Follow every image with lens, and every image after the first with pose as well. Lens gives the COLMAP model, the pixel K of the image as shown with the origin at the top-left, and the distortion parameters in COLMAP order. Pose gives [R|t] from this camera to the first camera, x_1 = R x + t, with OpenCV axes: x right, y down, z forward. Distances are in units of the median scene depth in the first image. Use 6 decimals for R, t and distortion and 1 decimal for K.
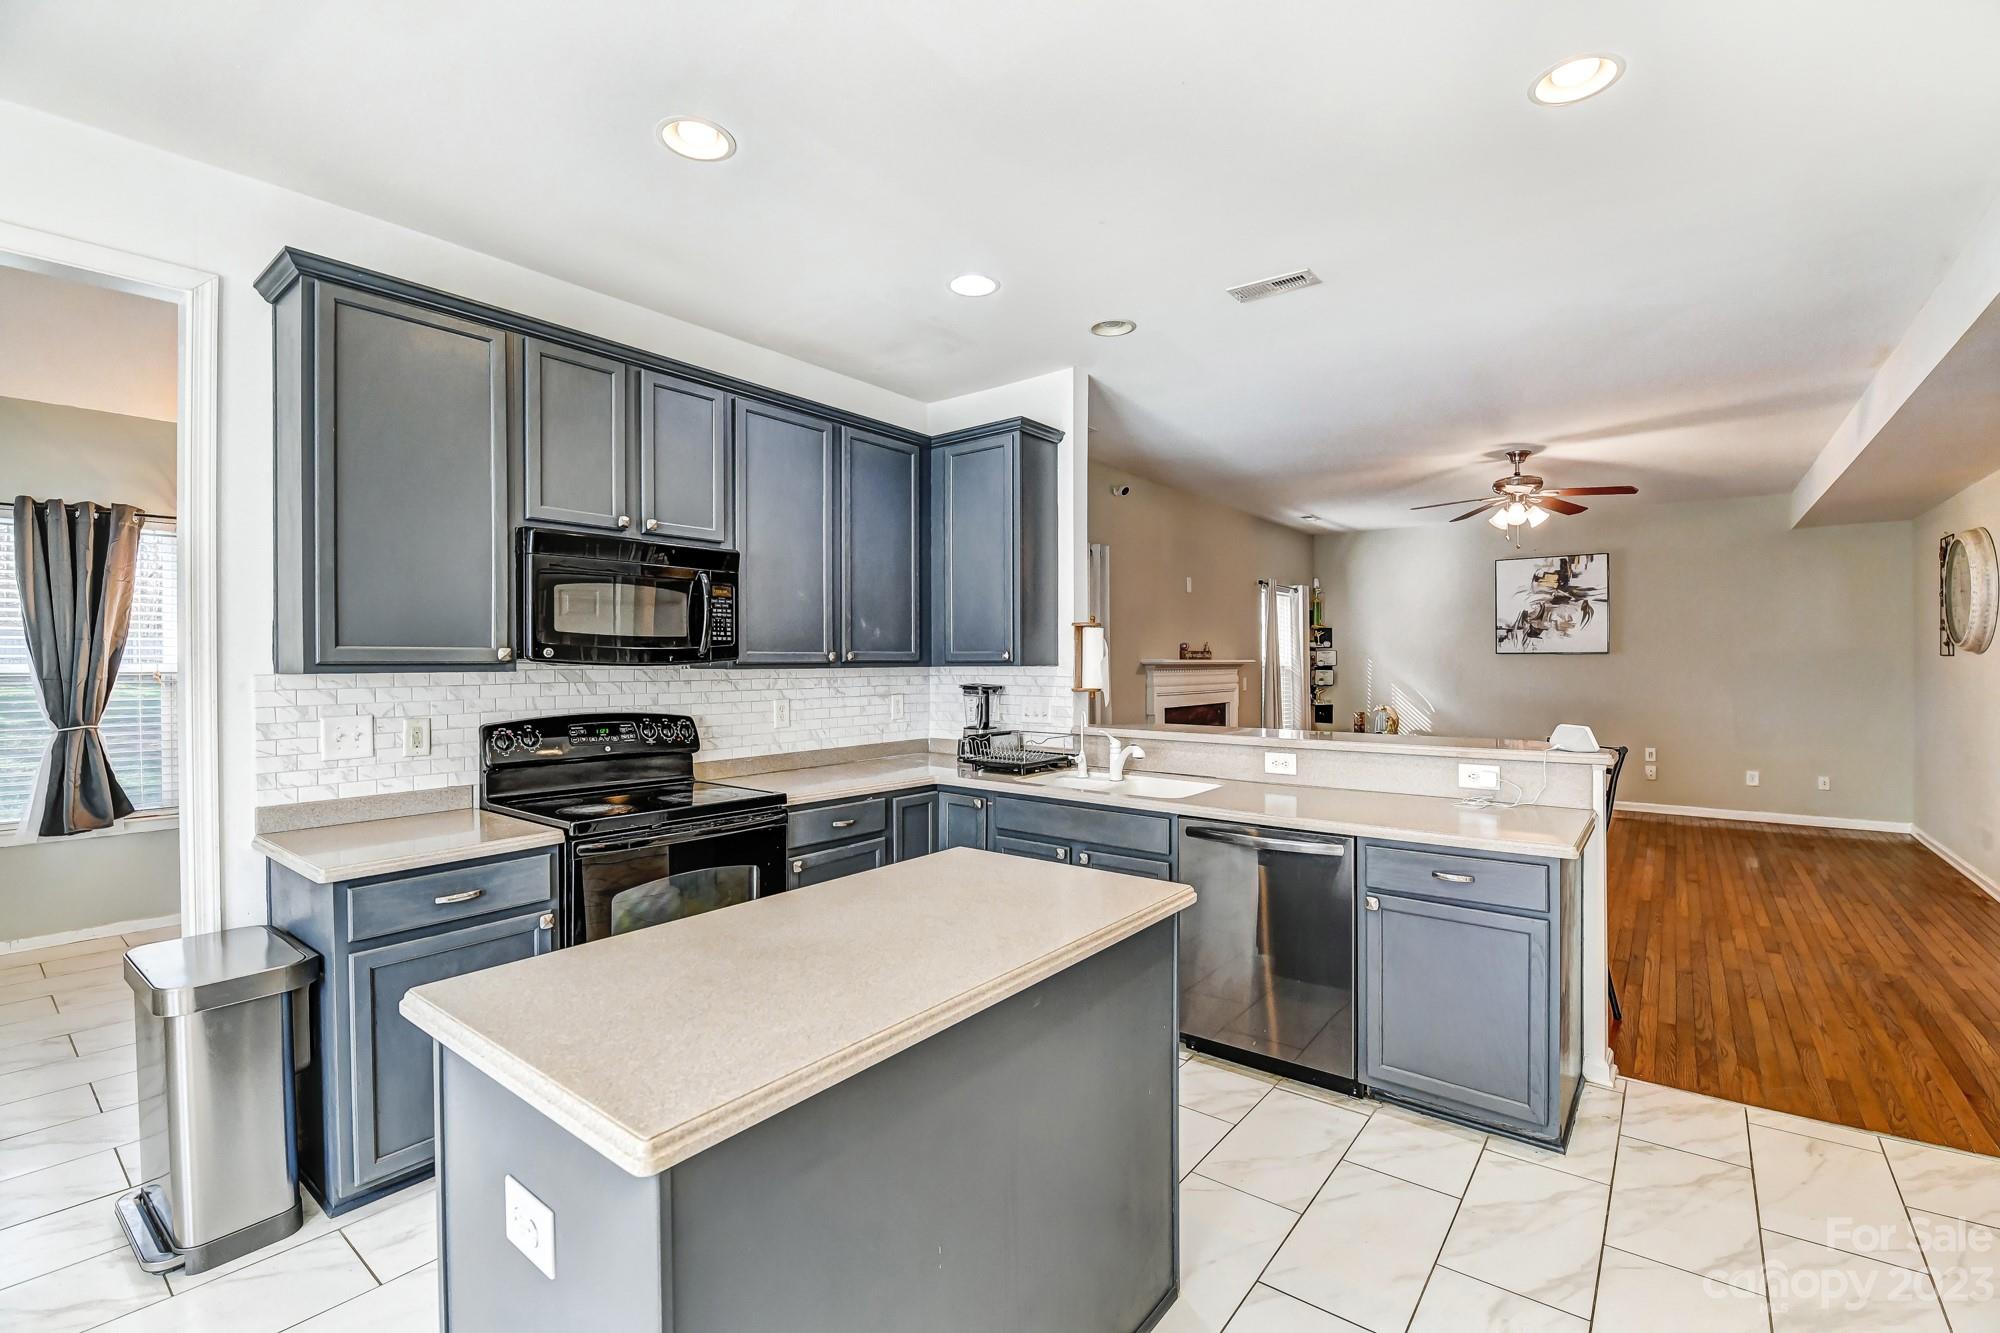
lens RADIAL K [[867.8, 0, 1008.4], [0, 867.8, 662.6], [0, 0, 1]] dist [0.001005, -0.011658]
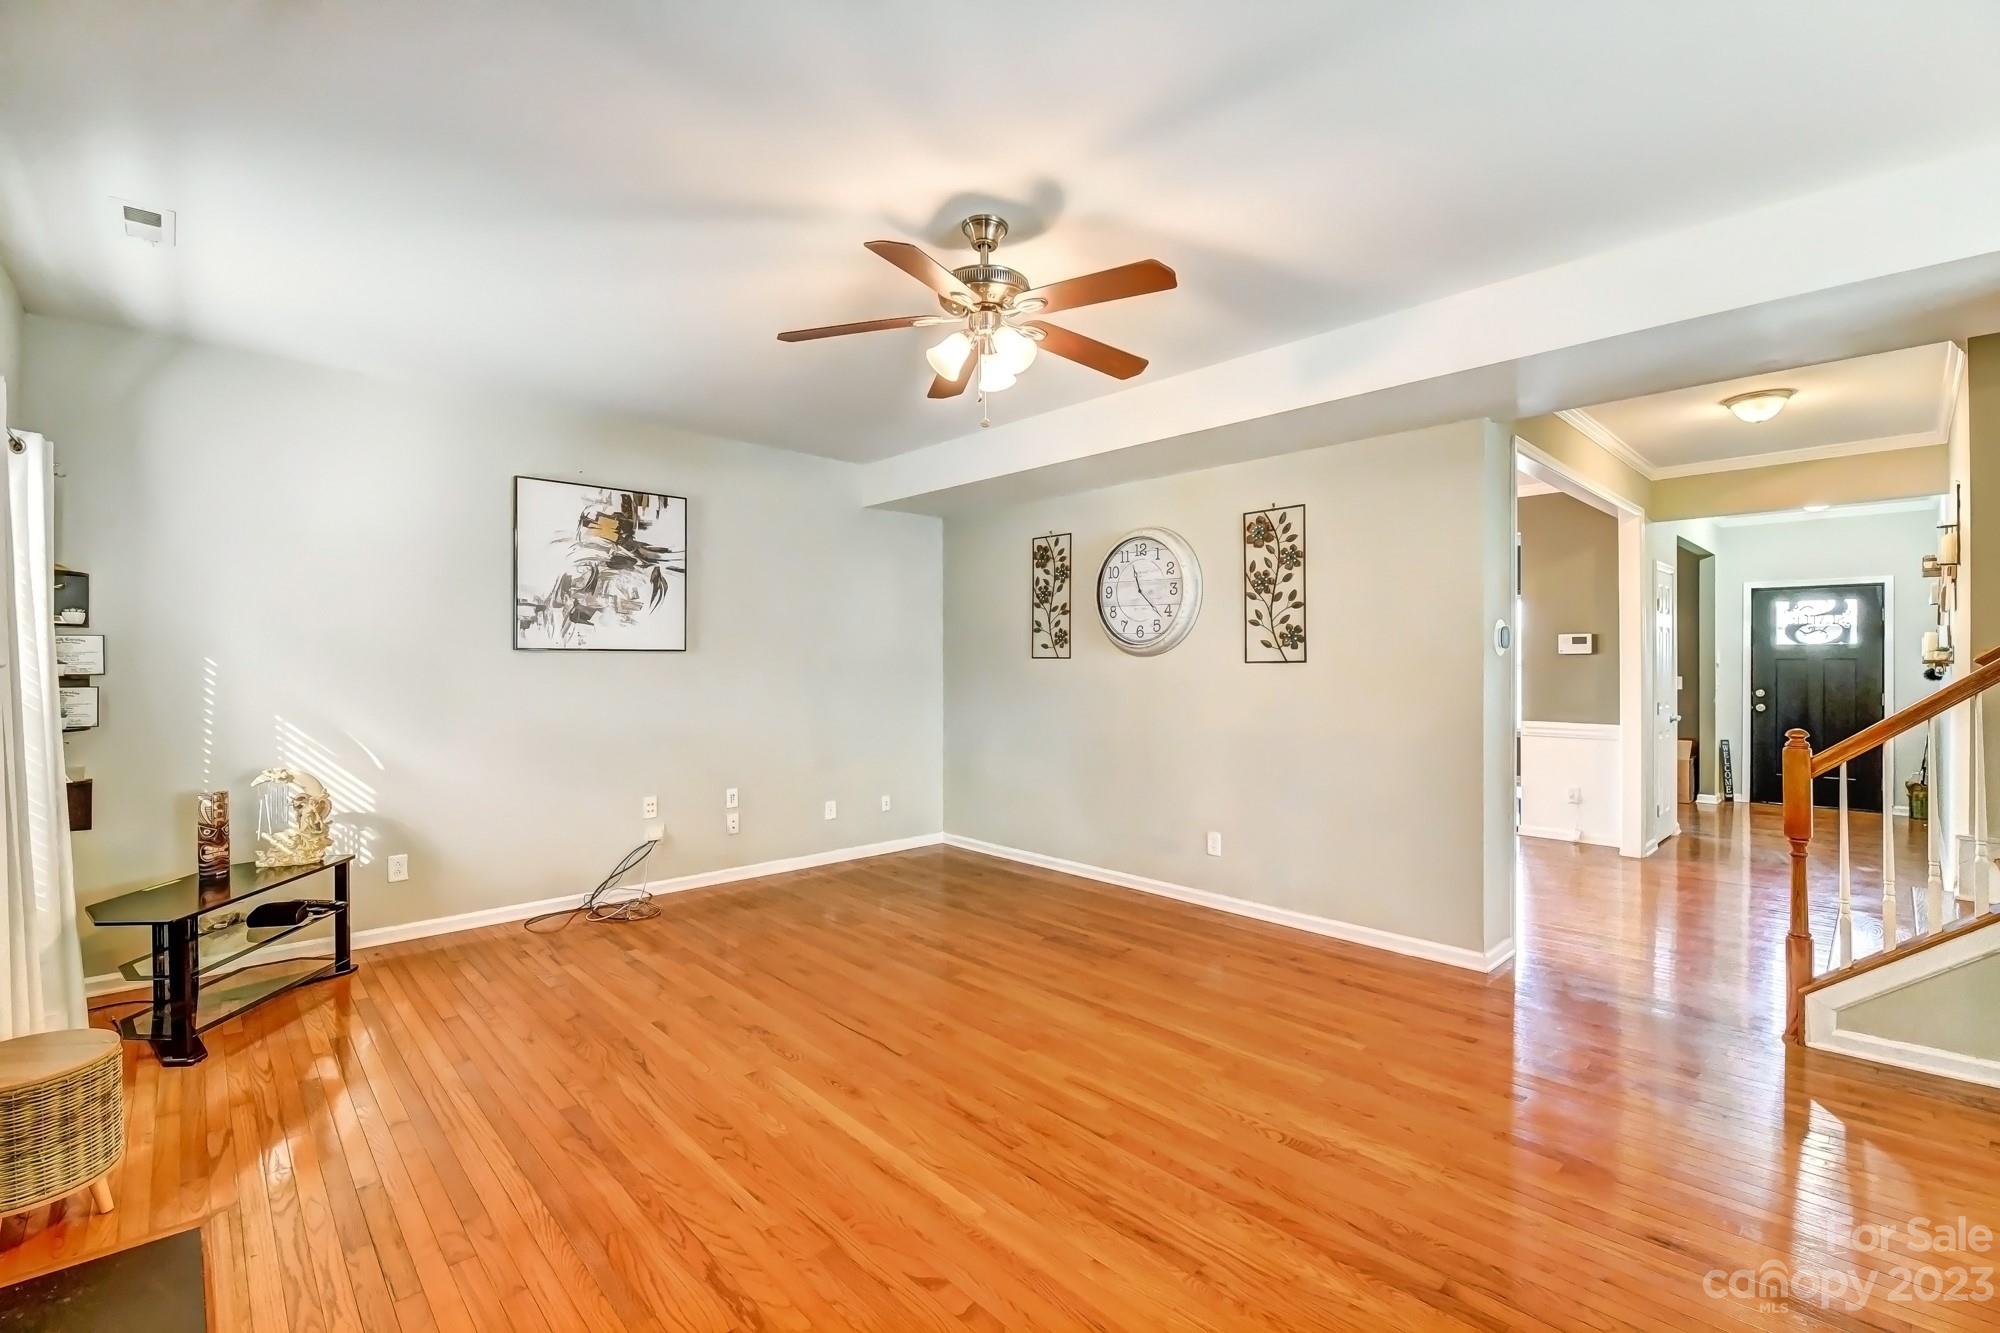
lens RADIAL K [[867.8, 0, 1008.4], [0, 867.8, 662.6], [0, 0, 1]] dist [0.001005, -0.011658]
pose [[0.153004, 0.002232, 0.988223, 0.082851], [0.001786, 0.999995, -0.002535, -0.000505], [-0.988224, 0.002153, 0.152999, 0.656051]]
